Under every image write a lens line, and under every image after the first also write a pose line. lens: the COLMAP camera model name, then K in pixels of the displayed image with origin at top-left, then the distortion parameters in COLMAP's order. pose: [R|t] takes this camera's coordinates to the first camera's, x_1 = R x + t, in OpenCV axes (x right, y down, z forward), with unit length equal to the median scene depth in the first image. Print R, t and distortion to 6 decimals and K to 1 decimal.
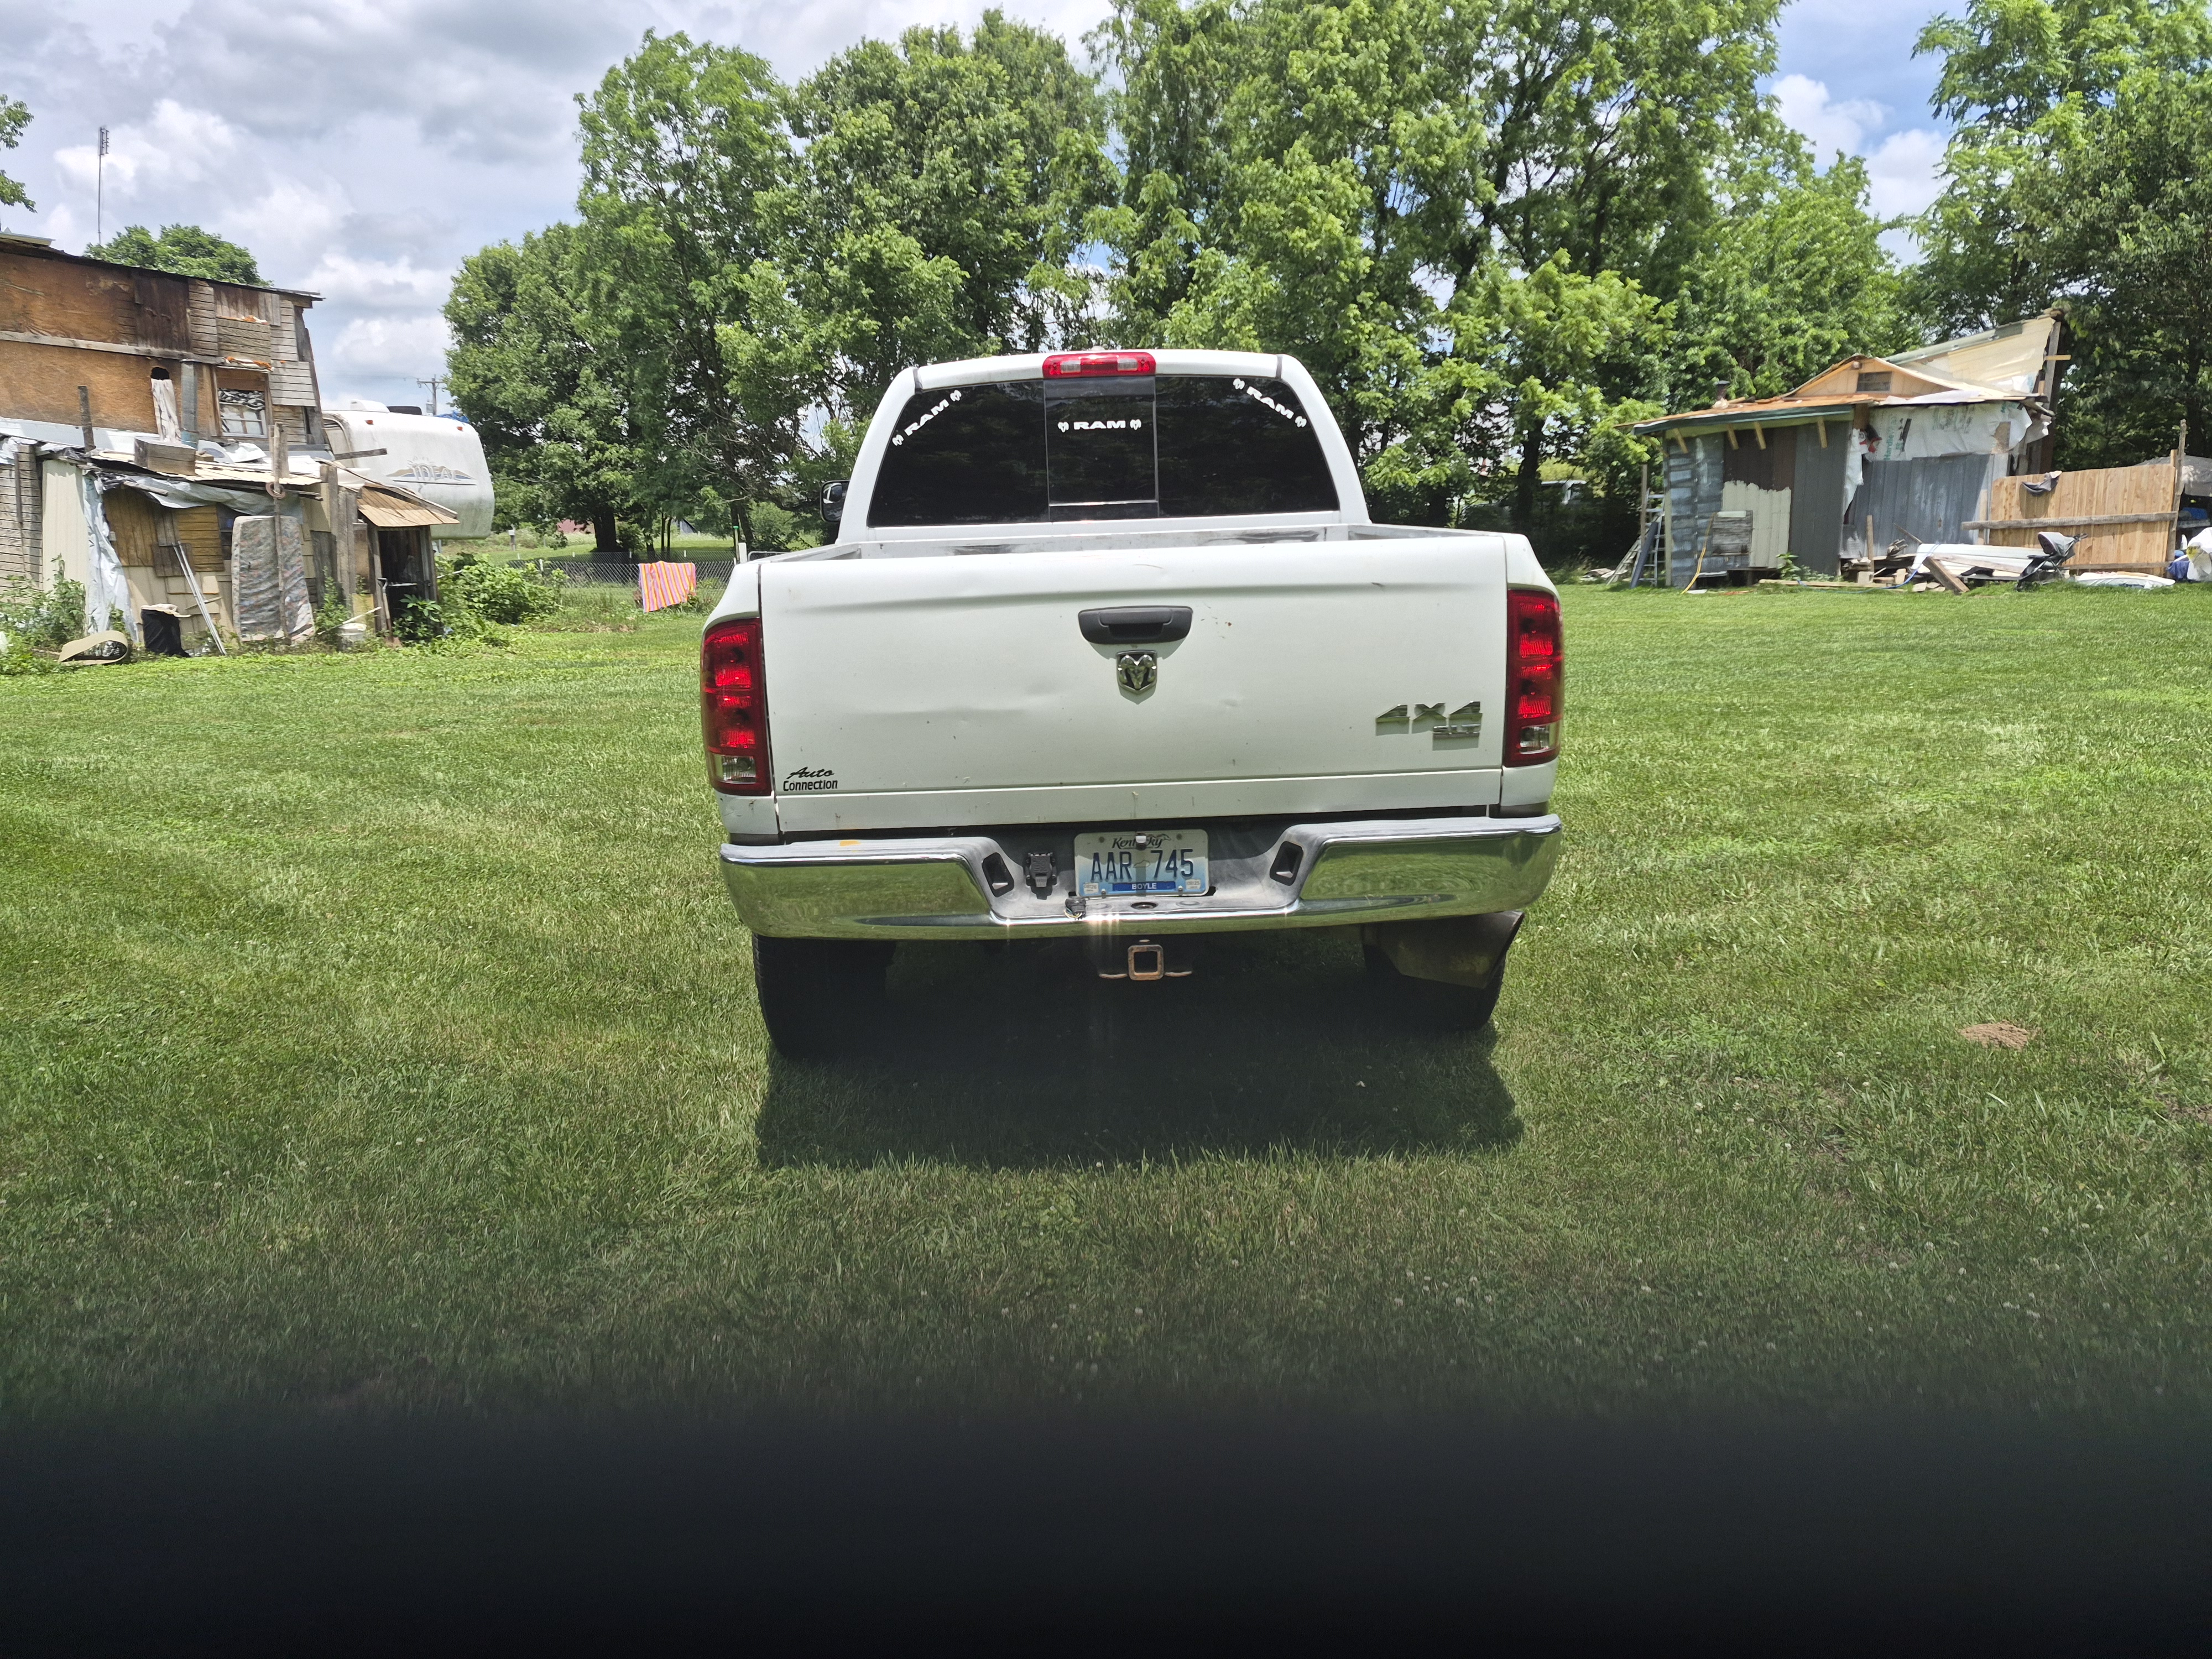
lens RADIAL K [[1430.0, 0, 1106.0], [0, 1430.0, 829.5], [0, 0, 1]] dist [0.060871, -0.042229]
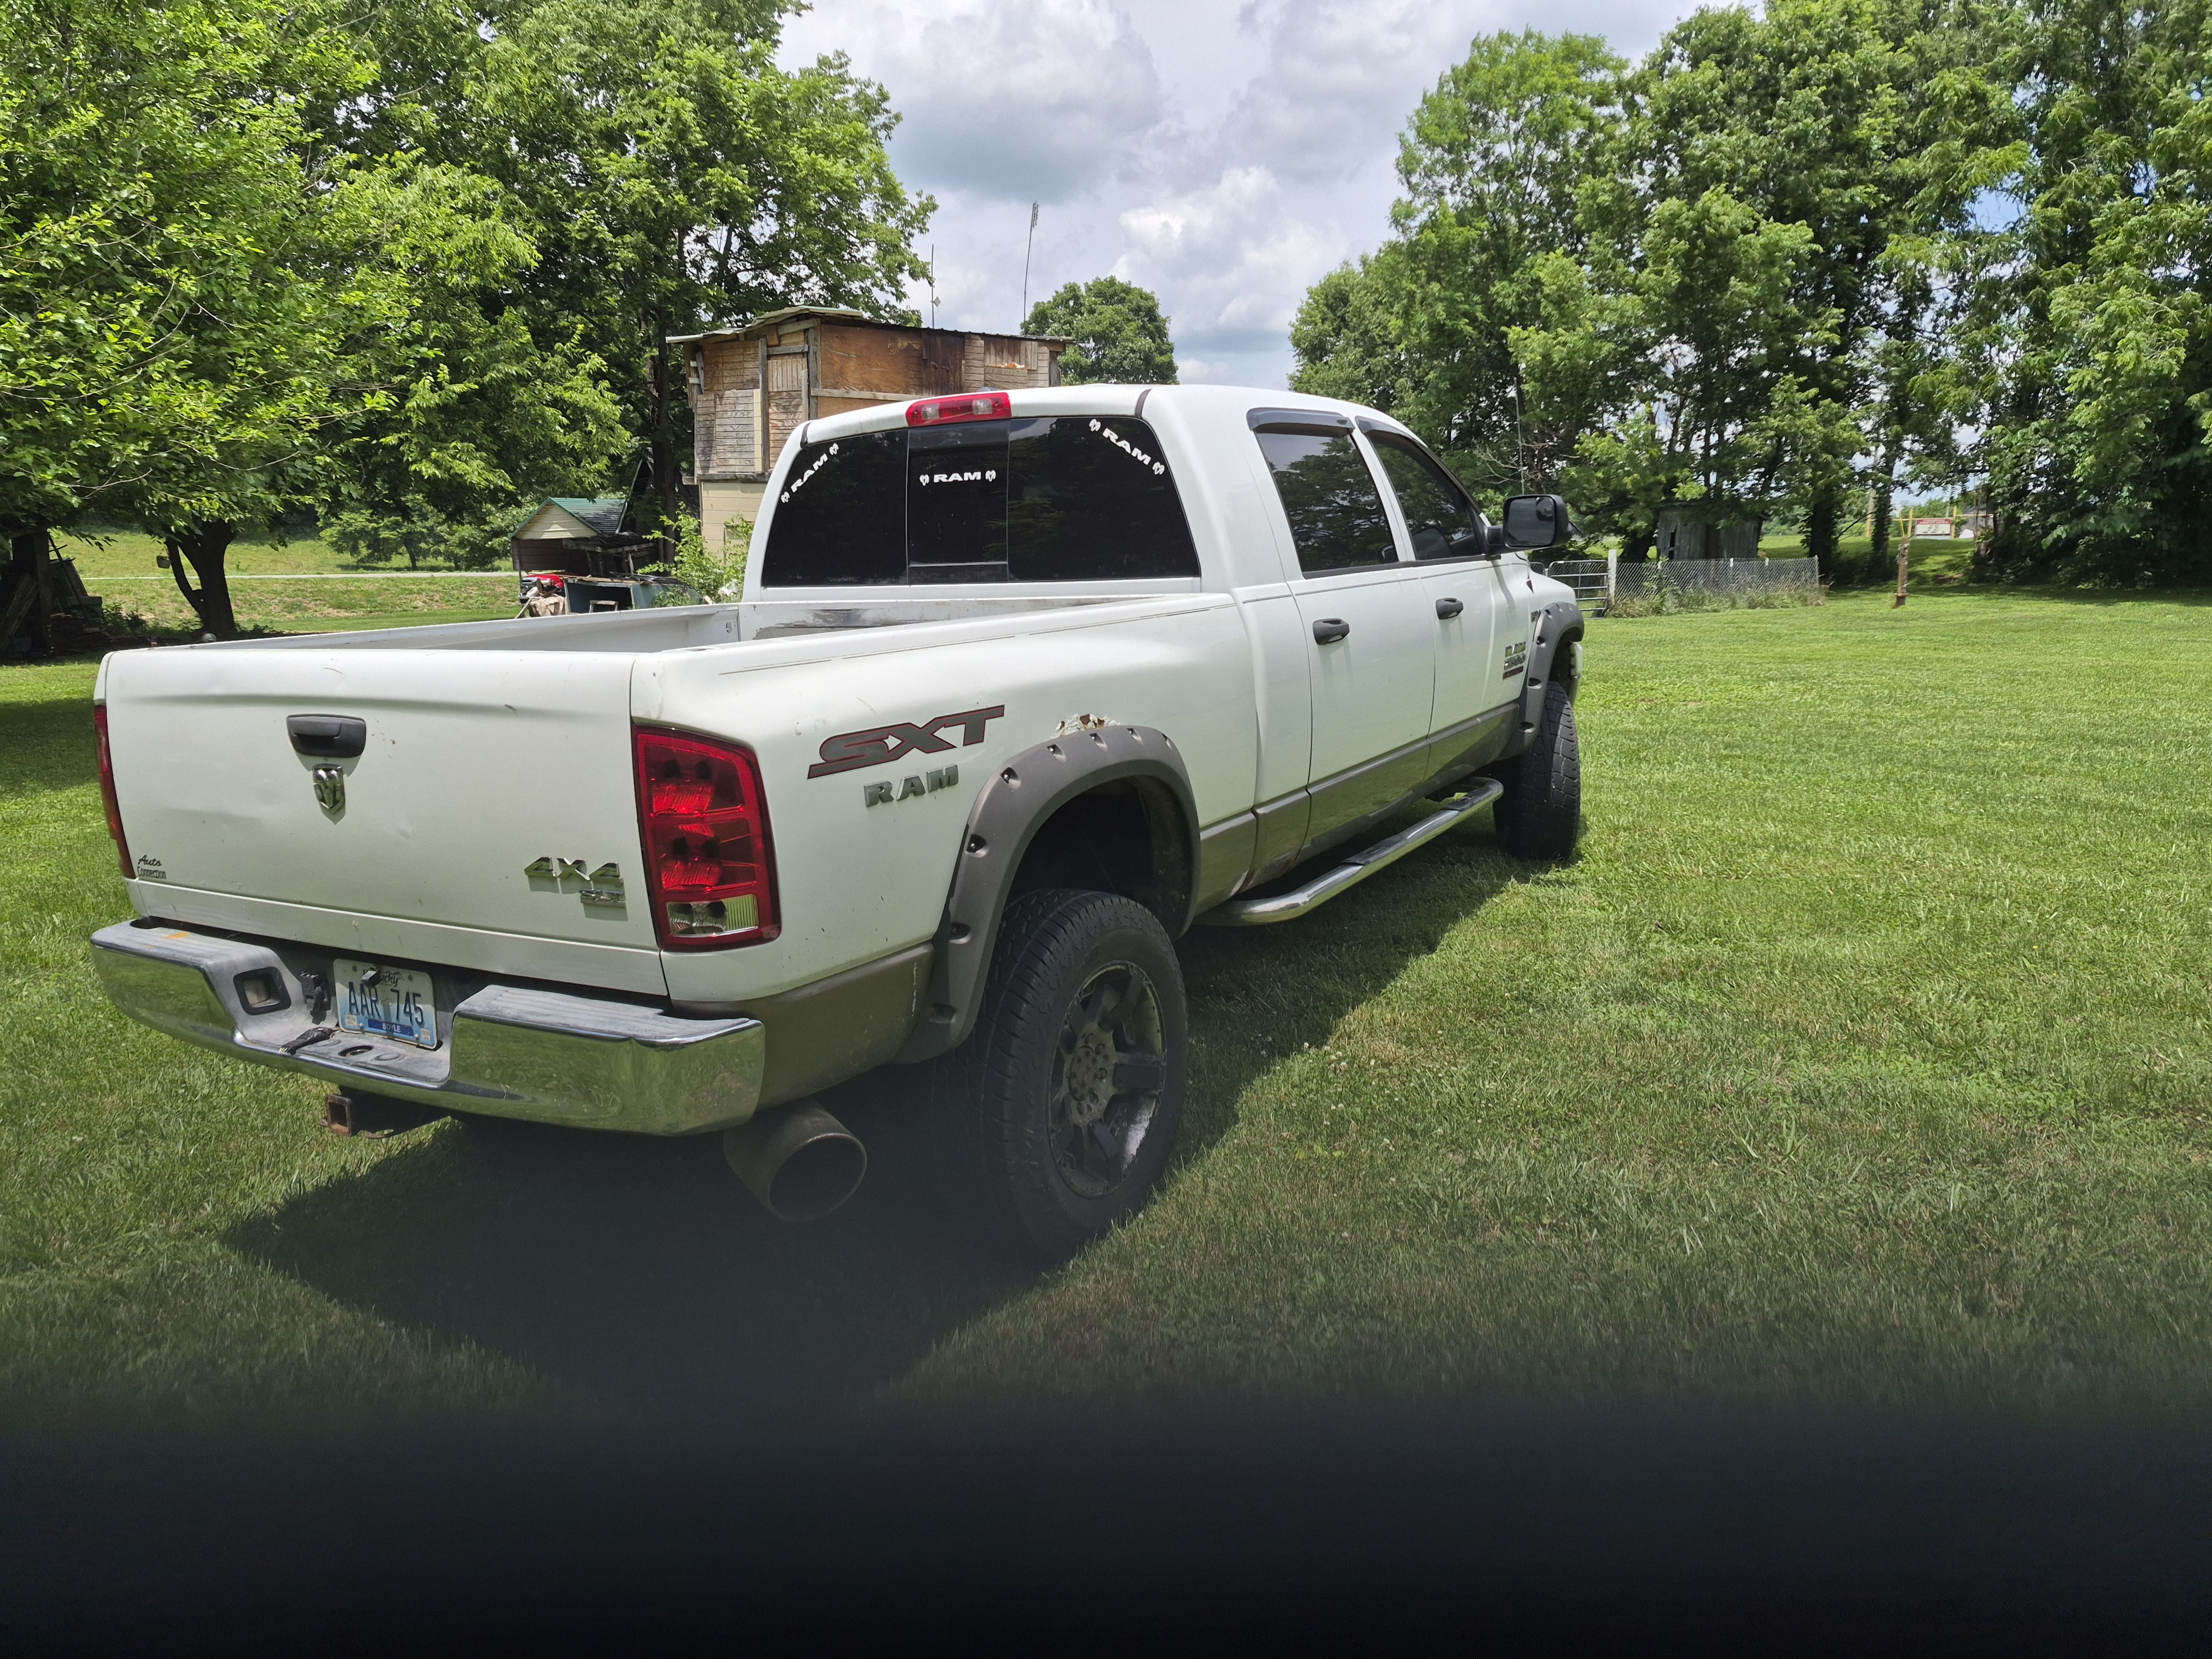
lens RADIAL K [[1489.7, 0, 1106.0], [0, 1489.7, 829.5], [0, 0, 1]] dist [0.027630, -0.001213]
pose [[0.861009, 0.097355, -0.499185, 0.549285], [-0.104426, 0.994437, 0.013826, -0.090127], [0.497754, 0.040223, 0.866385, 0.265904]]
